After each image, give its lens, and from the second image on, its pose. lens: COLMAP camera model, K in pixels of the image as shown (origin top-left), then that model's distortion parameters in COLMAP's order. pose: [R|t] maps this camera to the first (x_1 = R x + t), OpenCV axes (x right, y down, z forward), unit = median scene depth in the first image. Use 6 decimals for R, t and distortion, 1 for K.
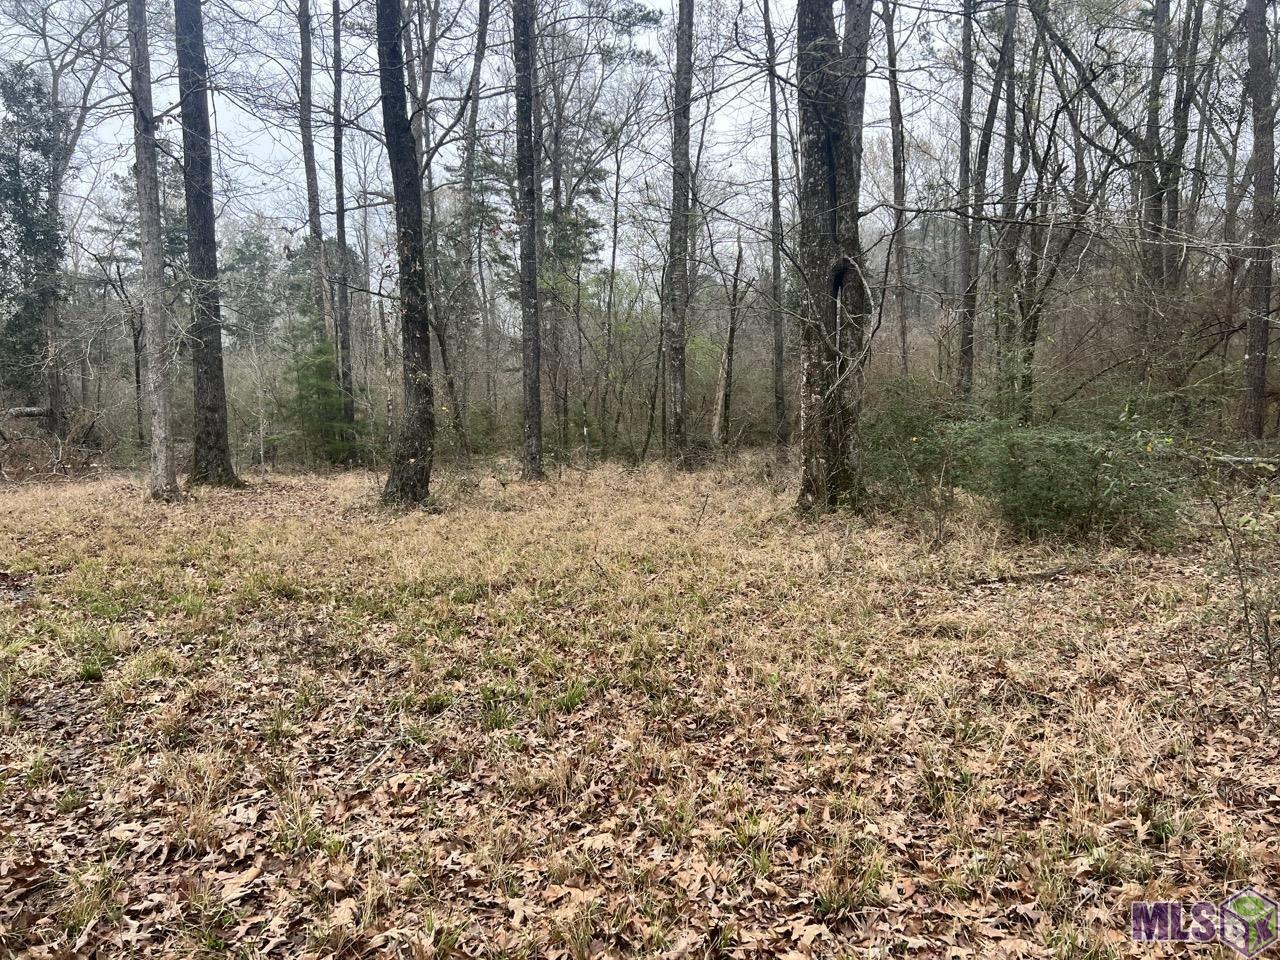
lens RADIAL K [[900.6, 0, 640.0], [0, 900.6, 480.0], [0, 0, 1]] dist [0.000823, -0.022675]
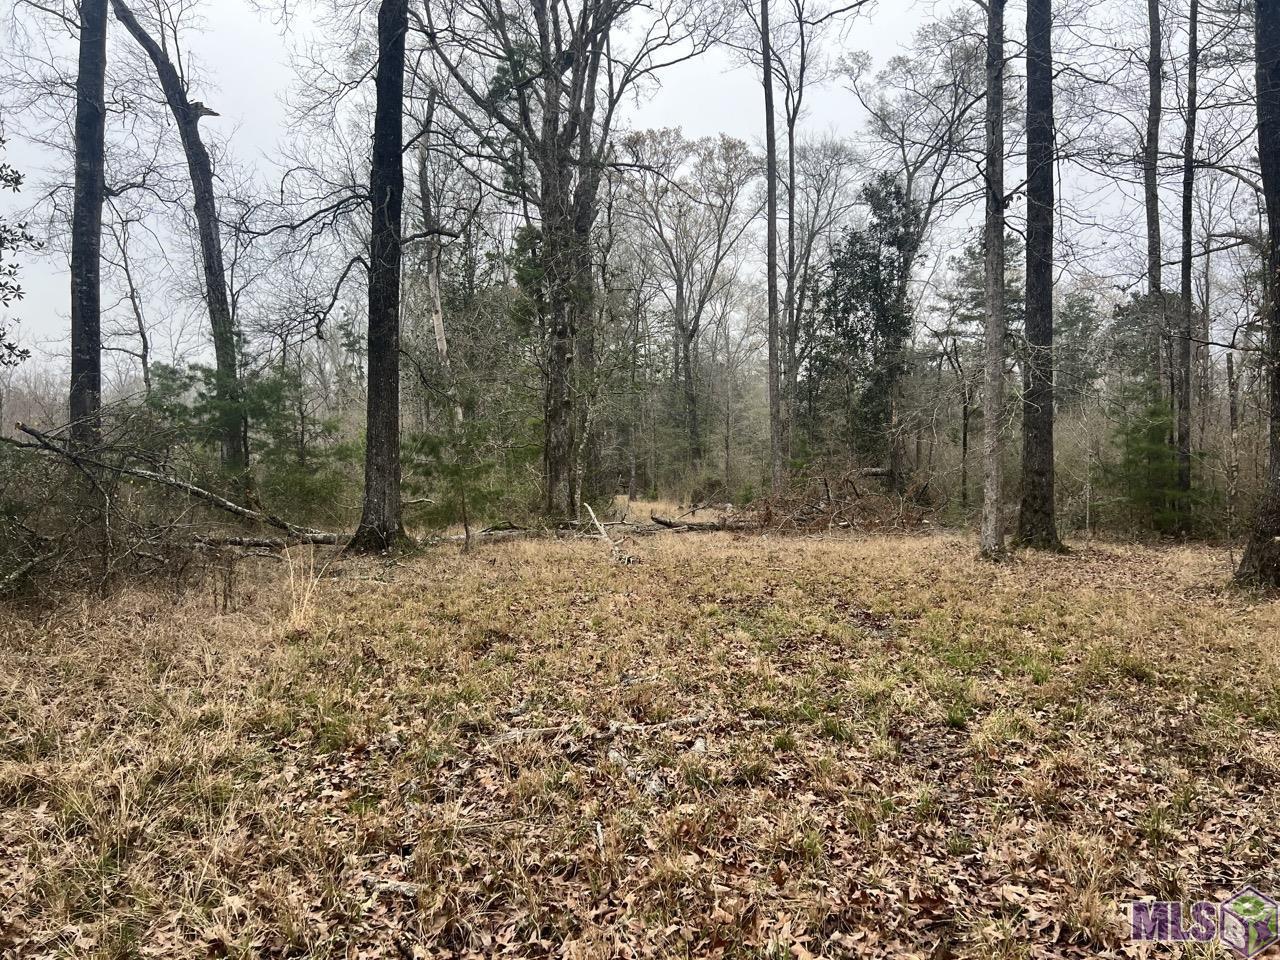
lens RADIAL K [[900.6, 0, 640.0], [0, 900.6, 480.0], [0, 0, 1]] dist [0.000823, -0.022675]
pose [[0.693498, 0.025249, -0.720016, -0.109156], [-0.073869, 0.996611, -0.036201, -0.002631], [0.716662, 0.078292, 0.693013, -0.026726]]
